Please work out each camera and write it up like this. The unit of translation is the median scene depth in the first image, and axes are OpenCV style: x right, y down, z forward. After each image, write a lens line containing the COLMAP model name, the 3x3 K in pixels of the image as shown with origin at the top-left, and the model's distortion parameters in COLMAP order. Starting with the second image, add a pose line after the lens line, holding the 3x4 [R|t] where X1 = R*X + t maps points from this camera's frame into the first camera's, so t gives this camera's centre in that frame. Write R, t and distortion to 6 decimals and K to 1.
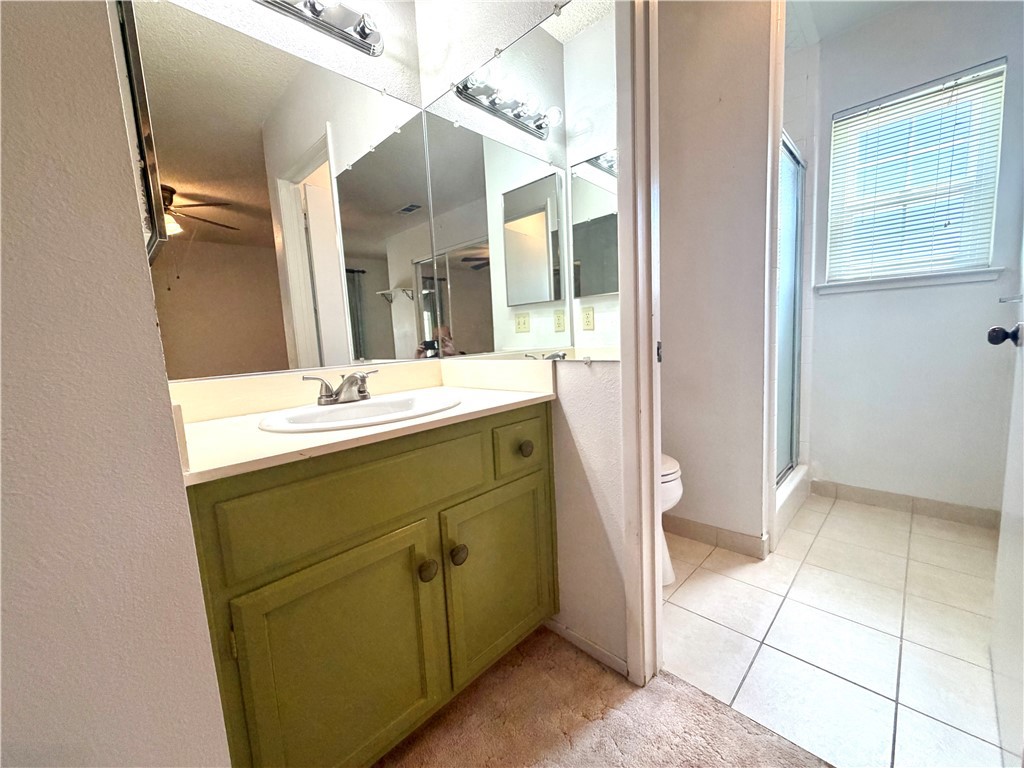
lens RADIAL K [[407.9, 0, 511.3], [0, 407.9, 383.9], [0, 0, 1]] dist [0.001688, 0.000222]
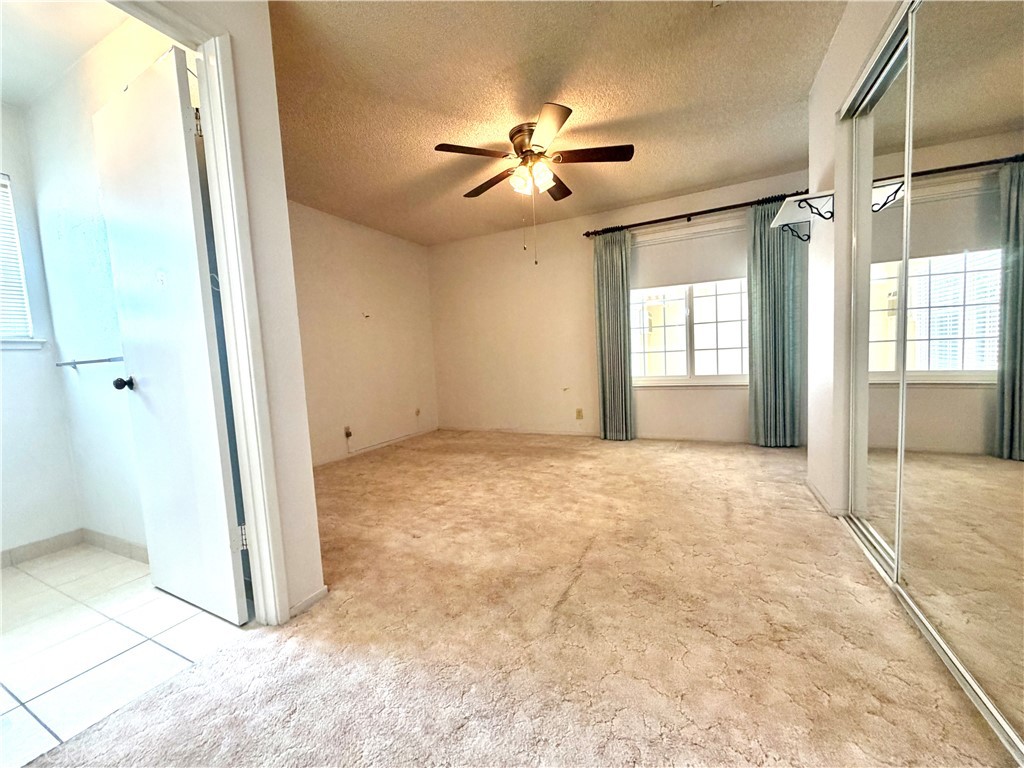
lens RADIAL K [[407.9, 0, 509.4], [0, 407.9, 384.1], [0, 0, 1]] dist [0.001688, 0.000222]
pose [[-0.315298, -0.004782, 0.948981, -0.465918], [0.182681, 0.980979, 0.065638, 0.031418], [-0.931244, 0.194056, -0.308427, 0.068948]]
